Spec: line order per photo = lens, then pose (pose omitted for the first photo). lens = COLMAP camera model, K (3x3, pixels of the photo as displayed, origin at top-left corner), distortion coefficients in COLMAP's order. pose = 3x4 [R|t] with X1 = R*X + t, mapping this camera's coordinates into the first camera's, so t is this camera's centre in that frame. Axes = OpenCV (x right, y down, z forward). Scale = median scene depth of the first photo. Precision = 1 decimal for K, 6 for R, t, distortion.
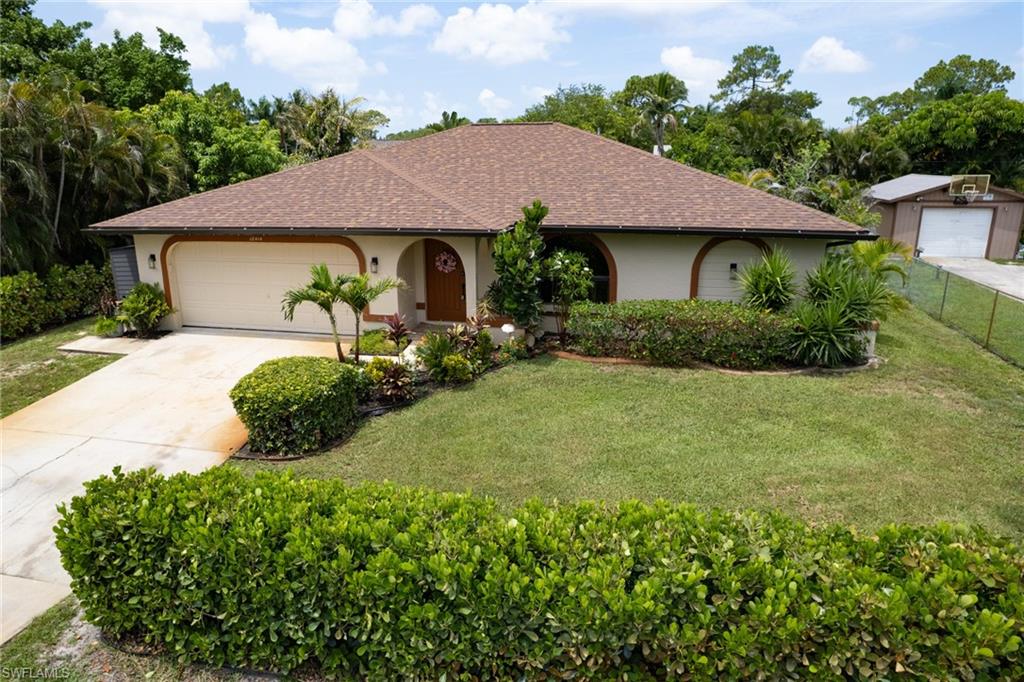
lens RADIAL K [[685.3, 0, 512.0], [0, 685.3, 341.0], [0, 0, 1]] dist [-0.058951, 0.046792]
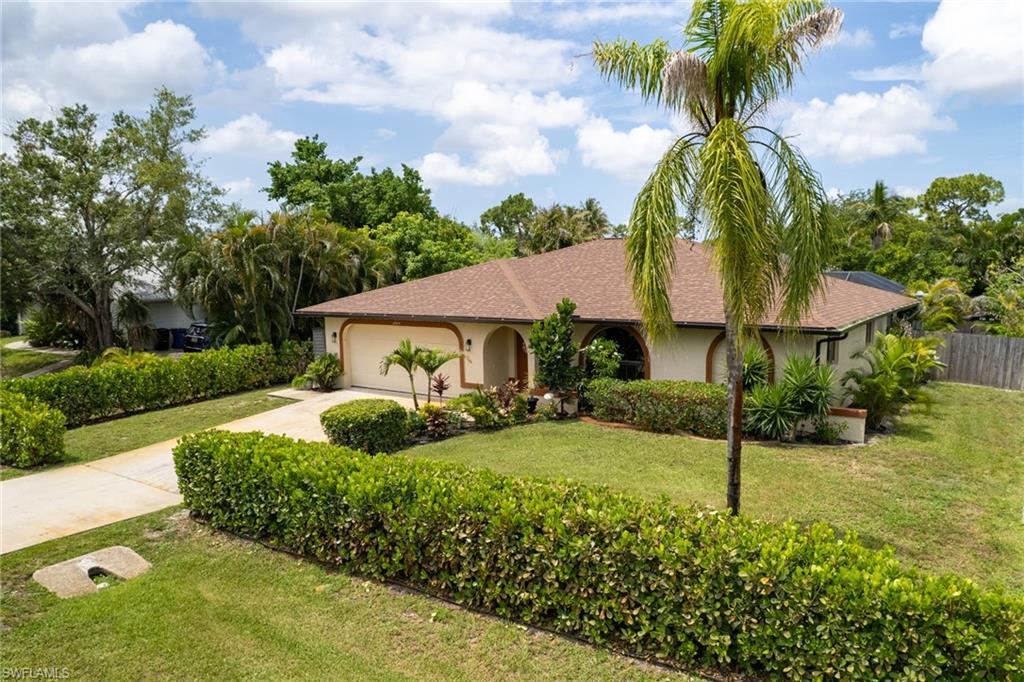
lens RADIAL K [[662.4, 0, 512.0], [0, 662.4, 341.0], [0, 0, 1]] dist [-0.033111, 0.000717]
pose [[0.946066, 0.039448, -0.321563, 0.306637], [-0.086570, 0.987249, -0.133584, 0.048474], [0.312193, 0.154217, 0.937418, -0.190737]]
